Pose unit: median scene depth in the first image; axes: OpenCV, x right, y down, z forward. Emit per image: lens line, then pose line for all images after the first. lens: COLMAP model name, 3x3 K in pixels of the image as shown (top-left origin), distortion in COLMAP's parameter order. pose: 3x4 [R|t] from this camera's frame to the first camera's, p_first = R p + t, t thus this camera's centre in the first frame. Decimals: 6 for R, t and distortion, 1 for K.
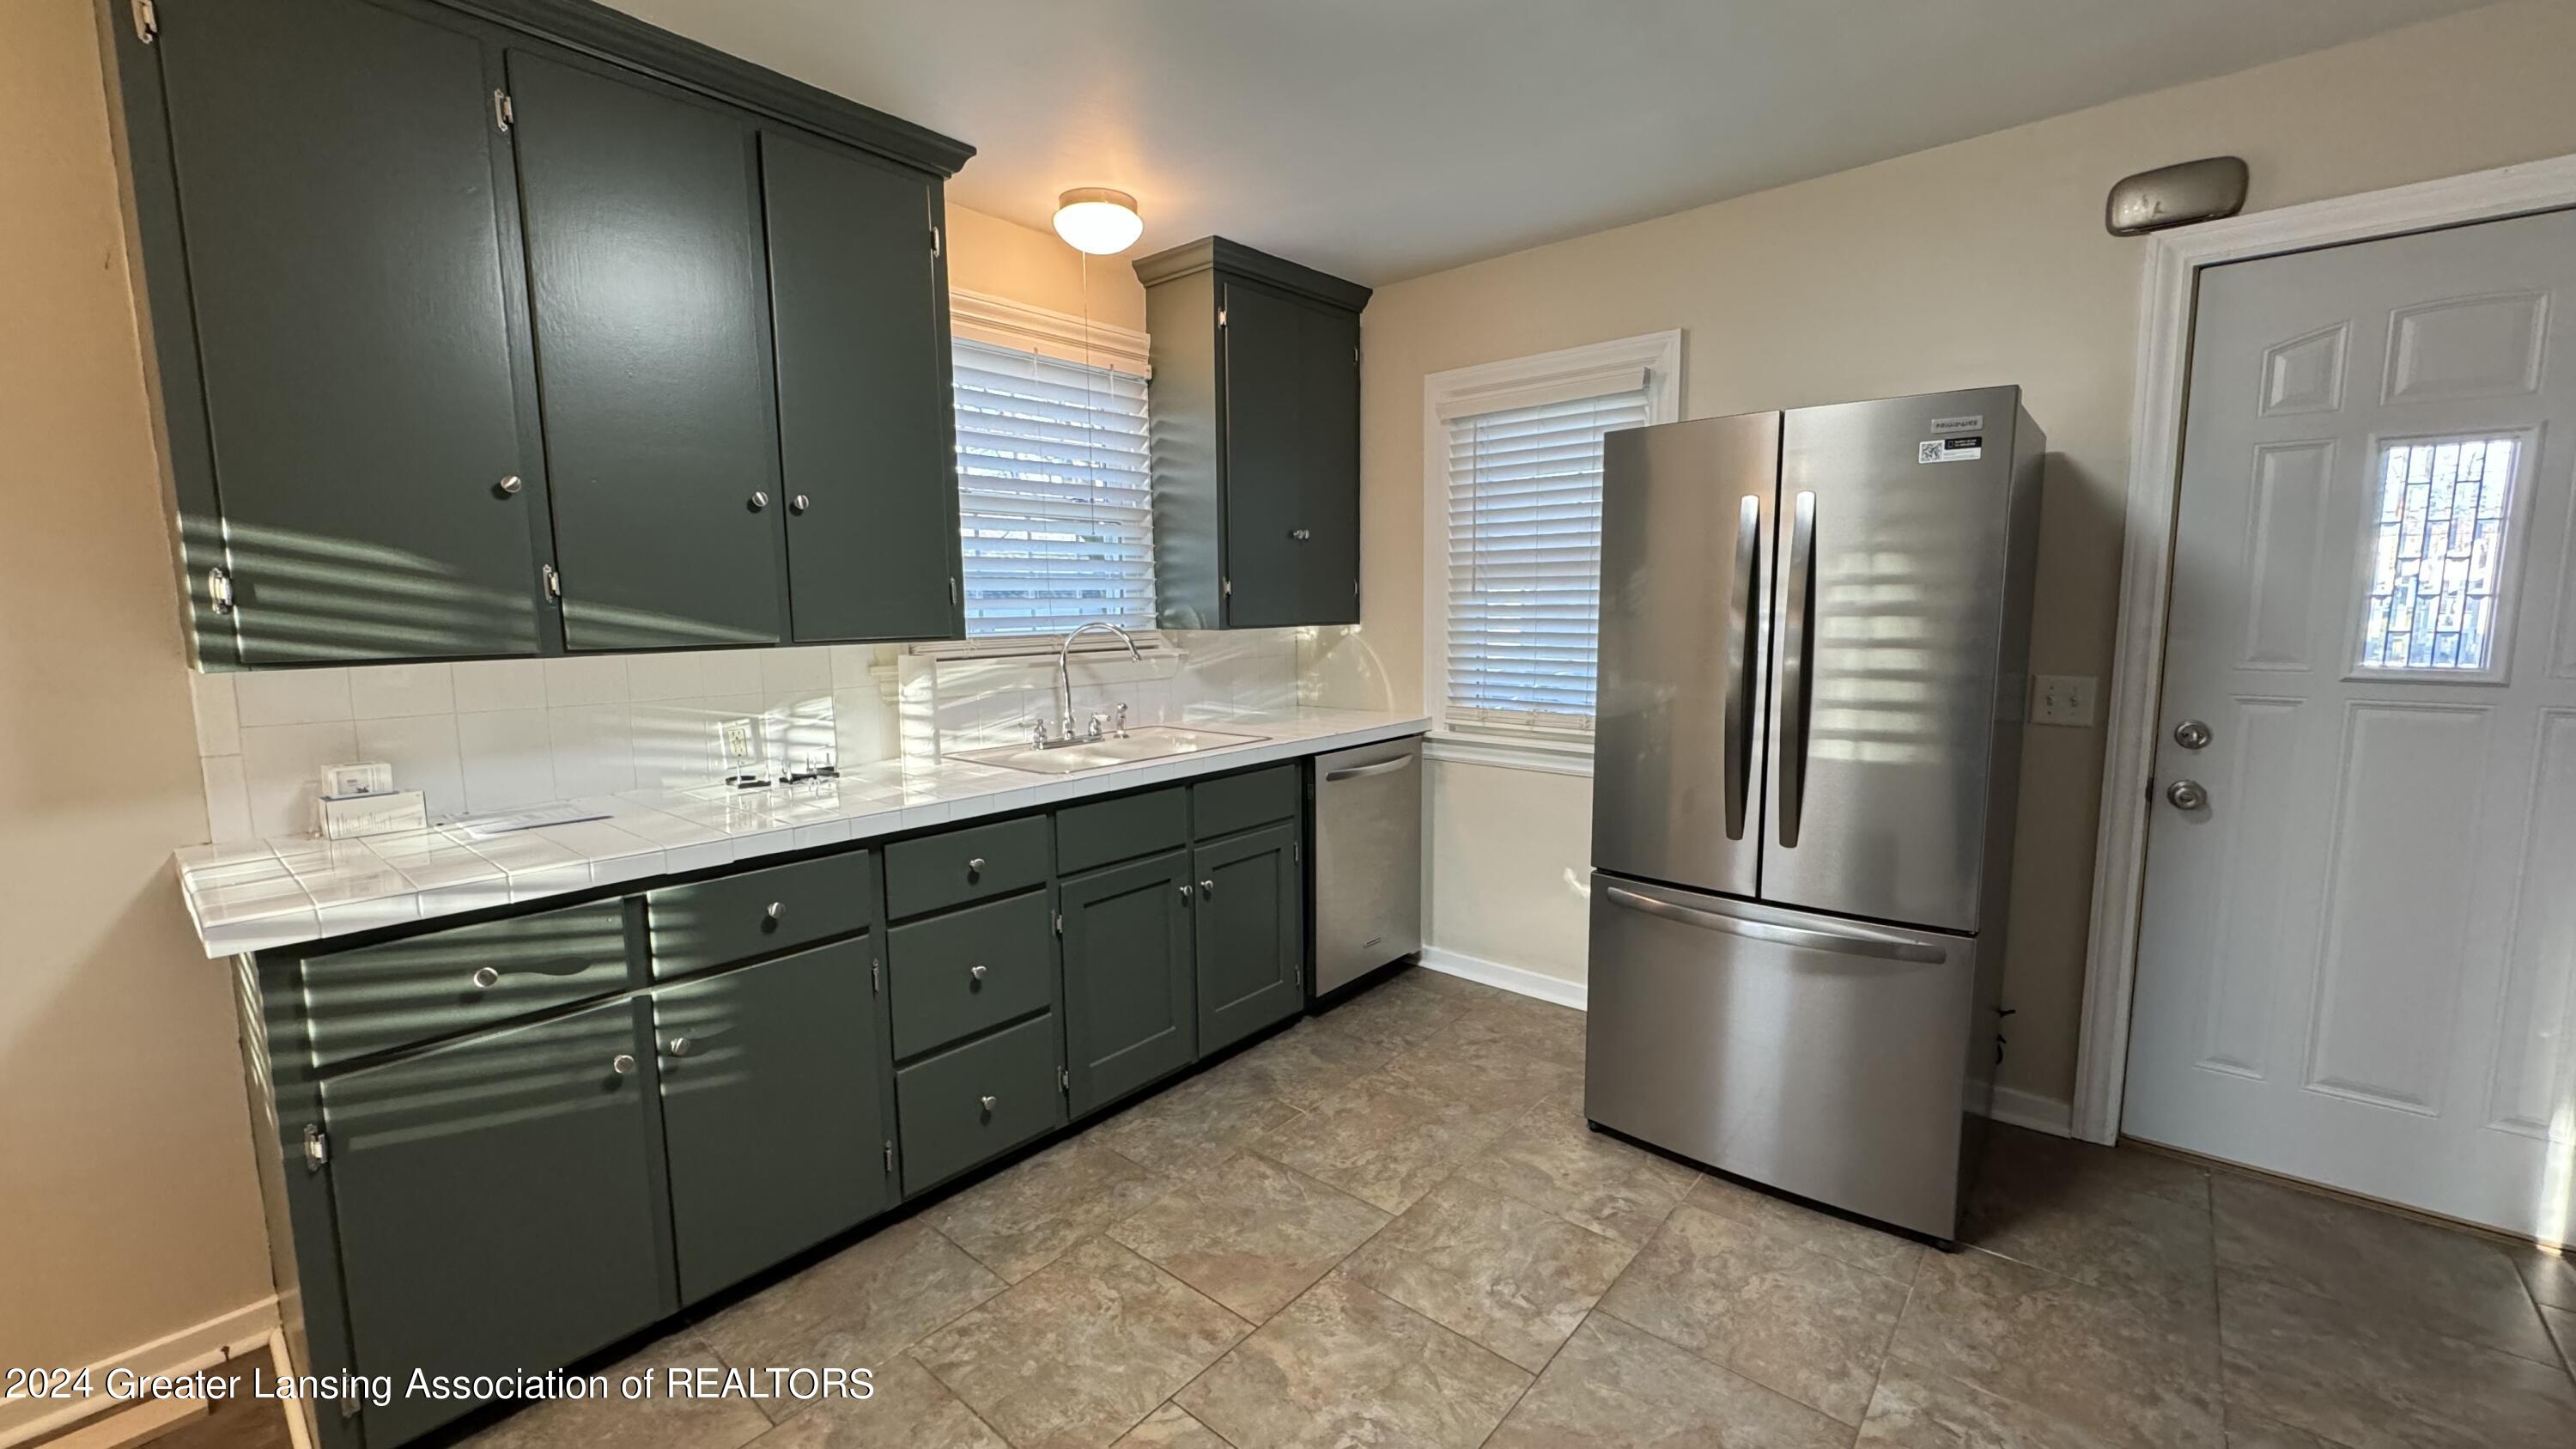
lens RADIAL K [[1020.3, 0, 1293.8], [0, 1020.3, 721.4], [0, 0, 1]] dist [-0.003422, 0.000487]
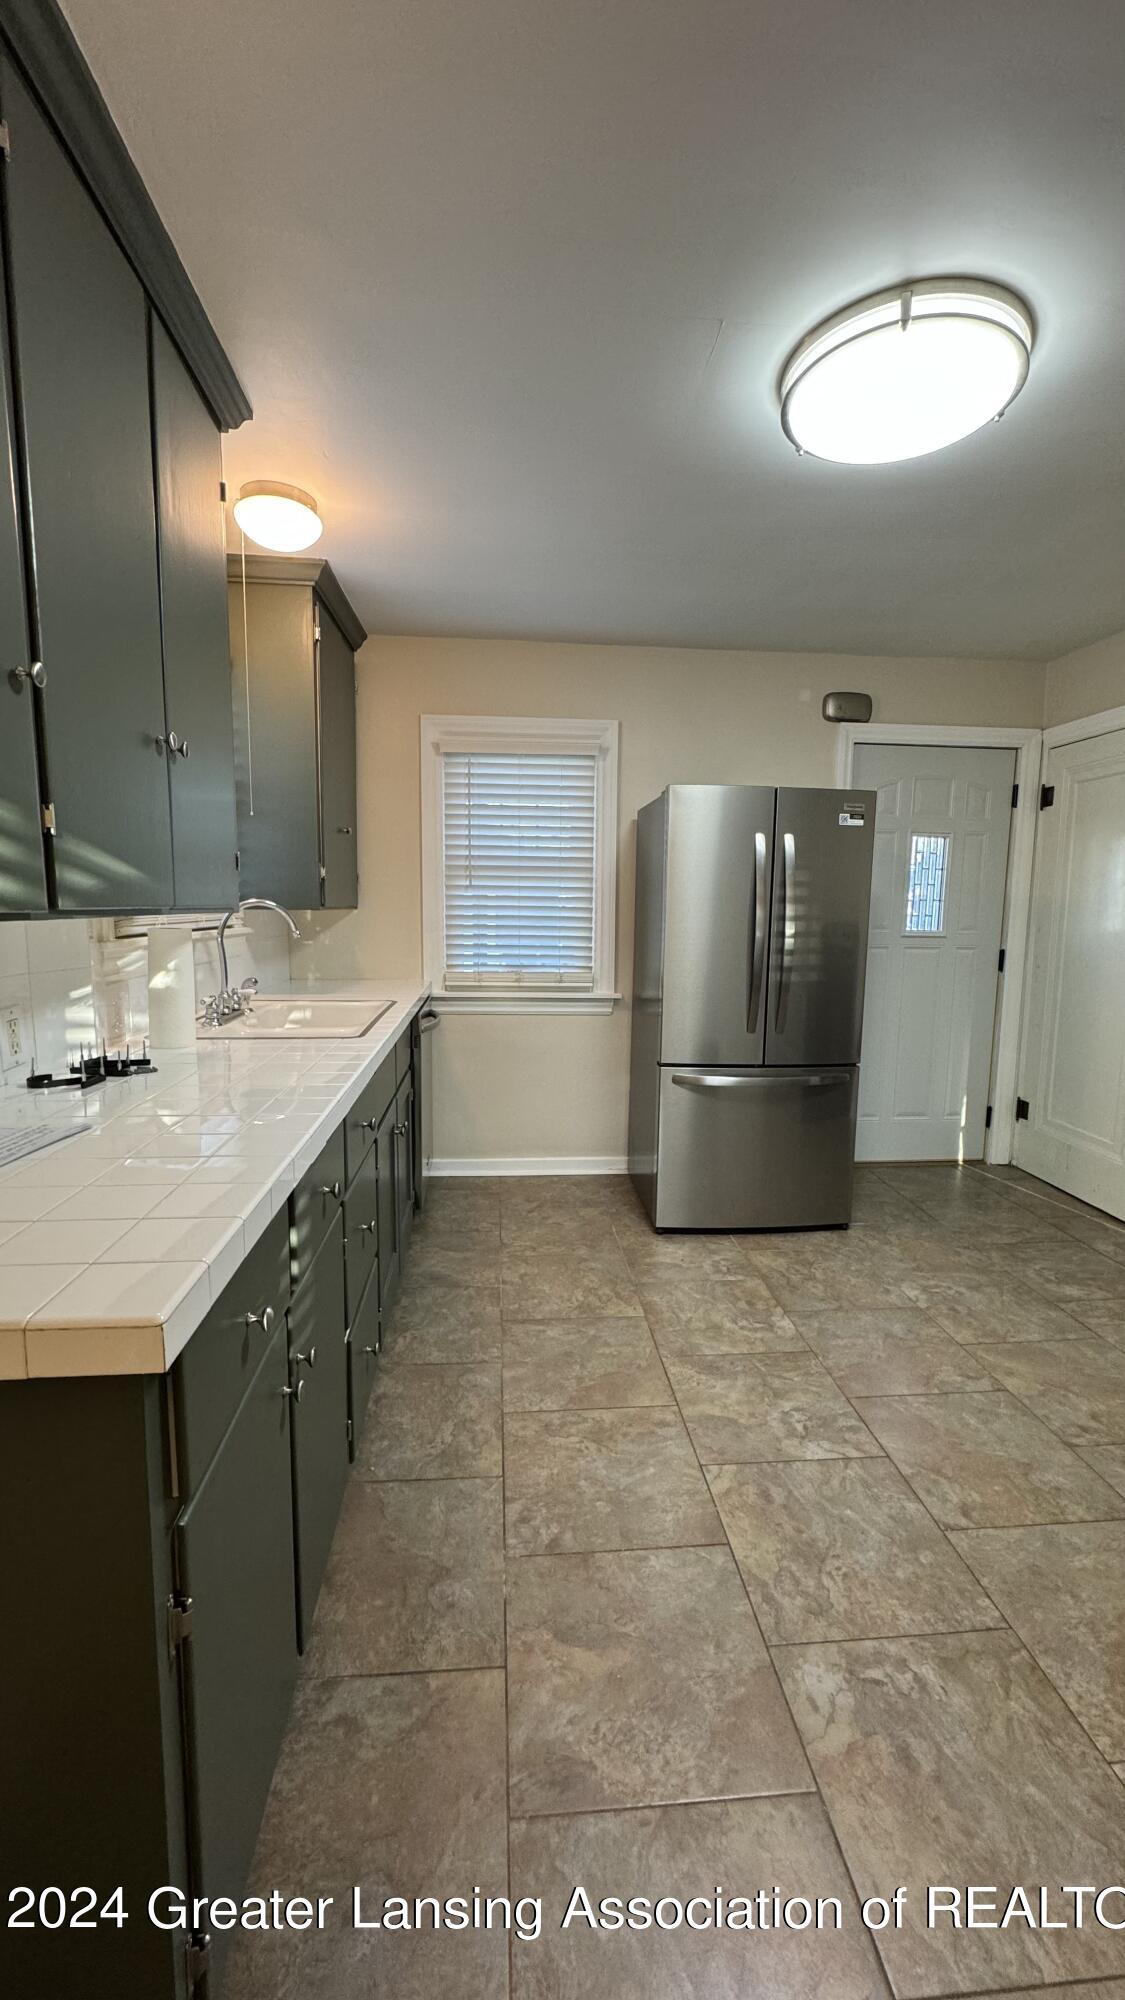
lens RADIAL K [[792.0, 0, 563.0], [0, 792.0, 999.7], [0, 0, 1]] dist [-0.003422, 0.000487]
pose [[0.701953, -0.065942, 0.709165, -0.830723], [0.064136, 0.997512, 0.029270, 0.000612], [-0.709330, 0.024937, 0.704435, 0.319085]]
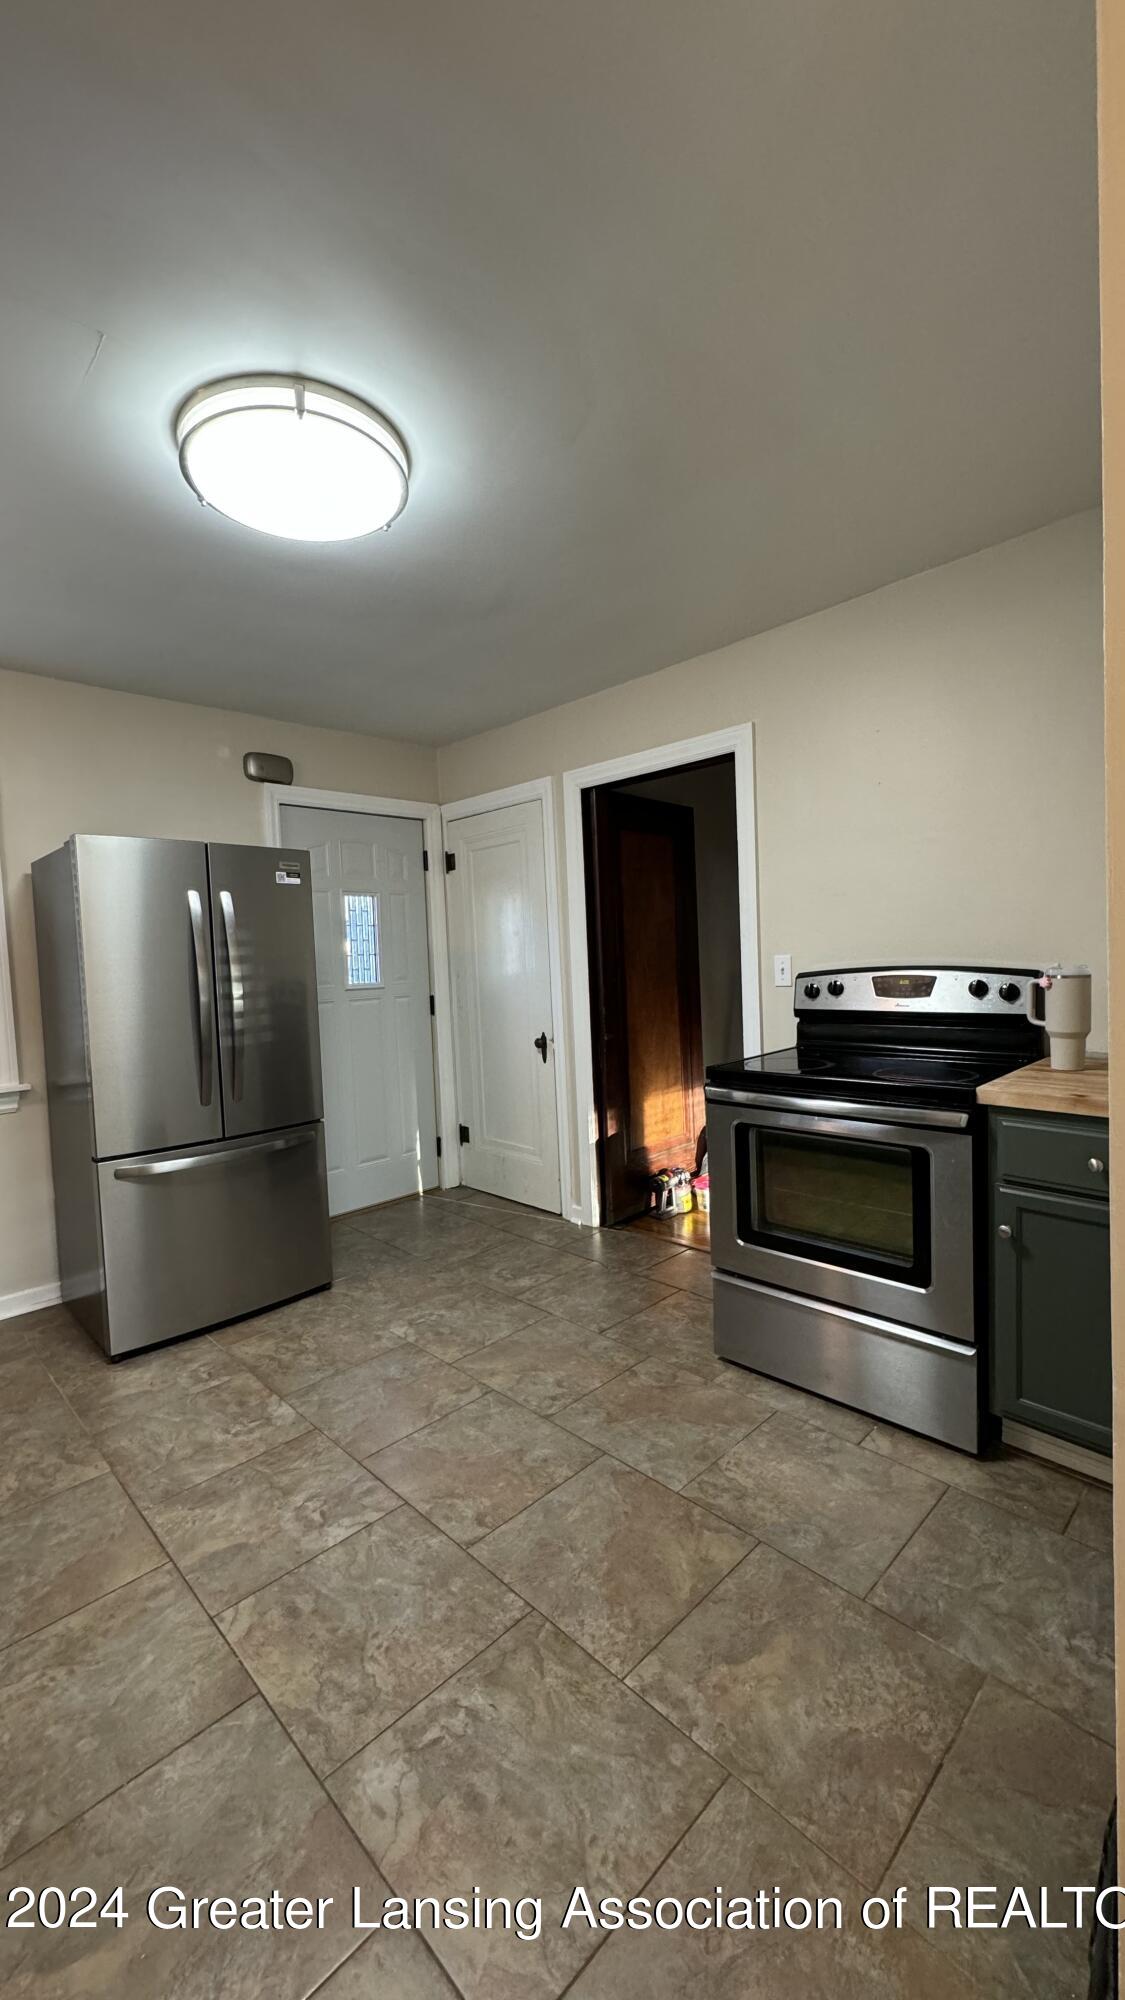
lens RADIAL K [[792.0, 0, 563.6], [0, 792.0, 998.1], [0, 0, 1]] dist [-0.003422, 0.000487]
pose [[0.091148, -0.045735, 0.994787, -0.822303], [0.156220, 0.987233, 0.031074, 0.000418], [-0.983508, 0.152574, 0.097129, 0.352792]]
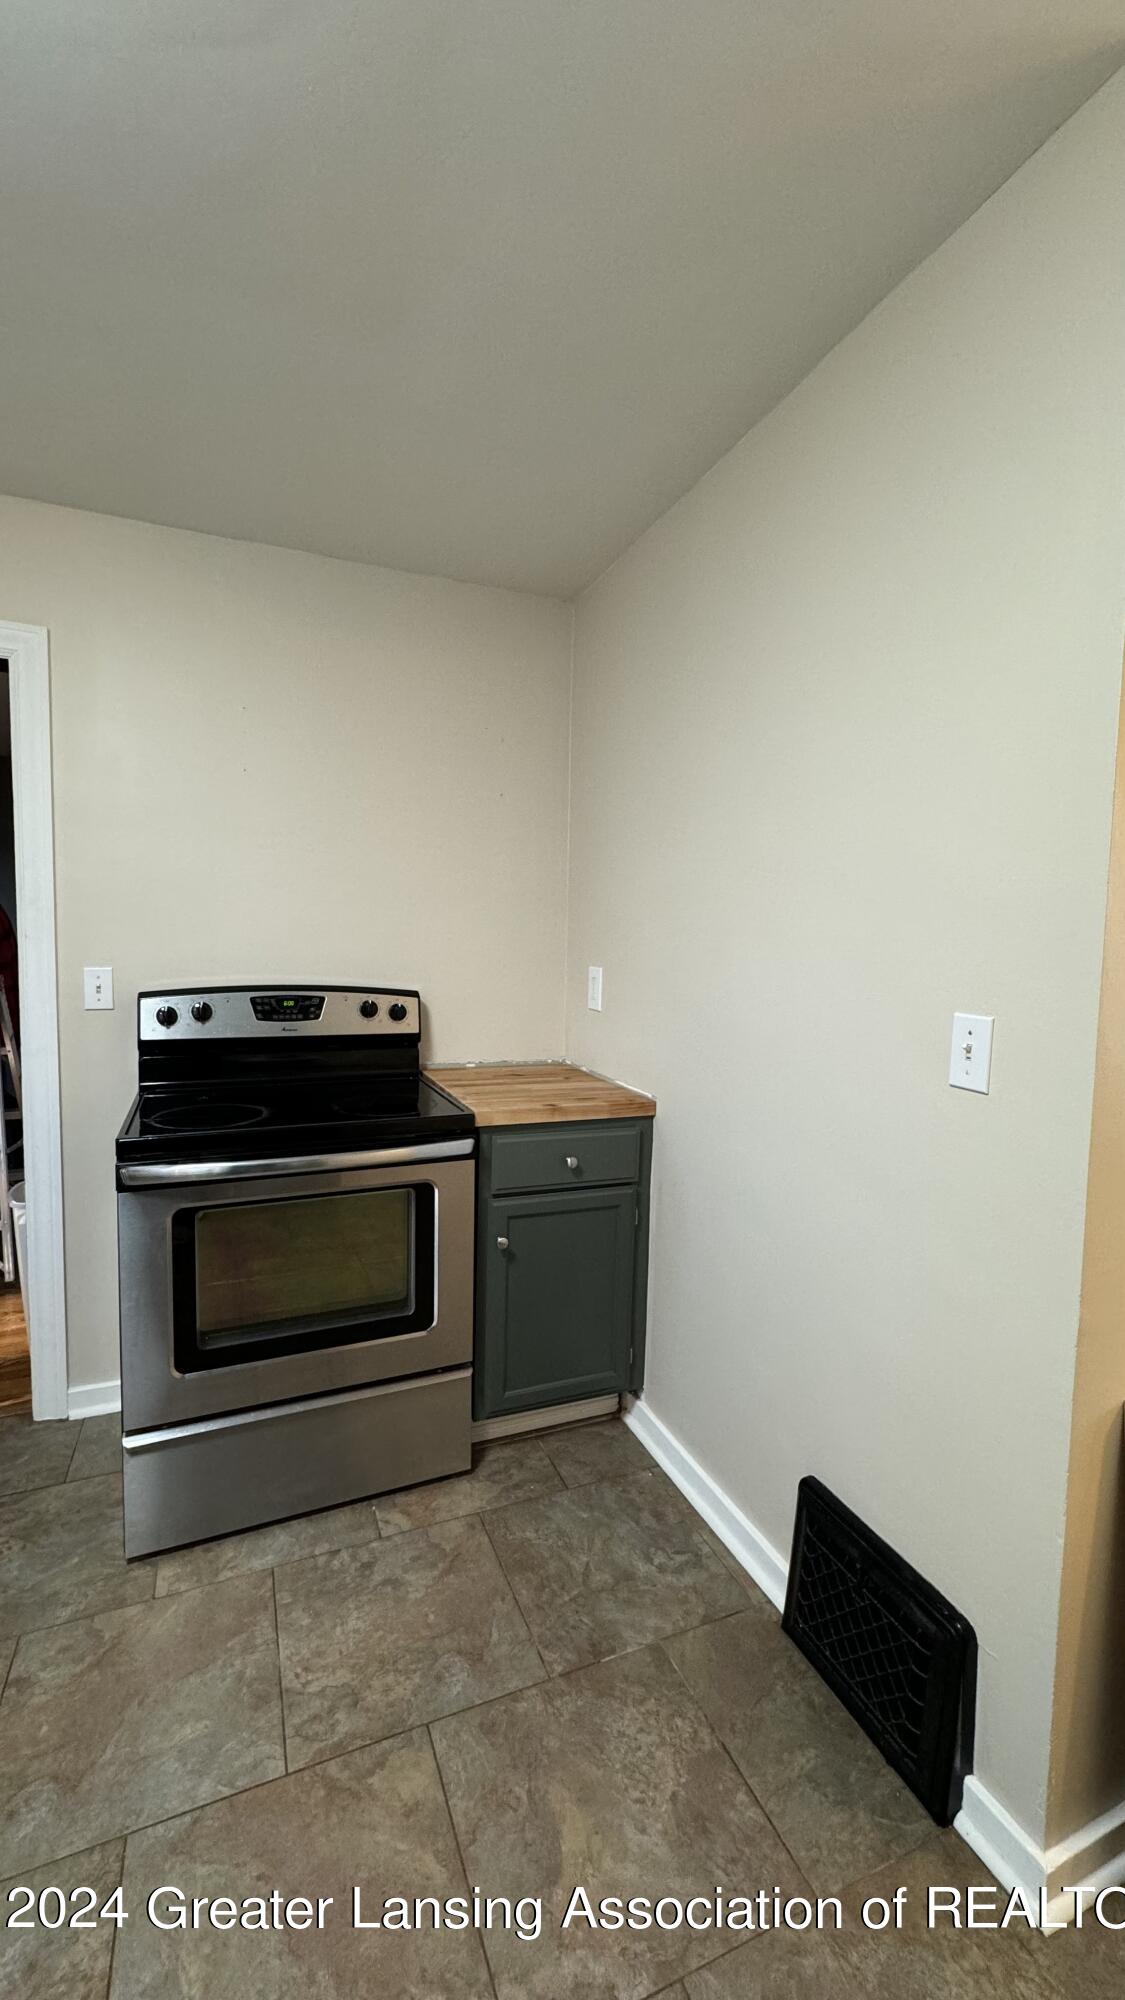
lens RADIAL K [[792.0, 0, 568.5], [0, 792.0, 998.7], [0, 0, 1]] dist [-0.003422, 0.000487]
pose [[-0.894702, -0.039346, 0.444928, -0.365131], [0.042621, 0.984047, 0.172727, -0.084577], [-0.444626, 0.173502, -0.878752, 0.749365]]
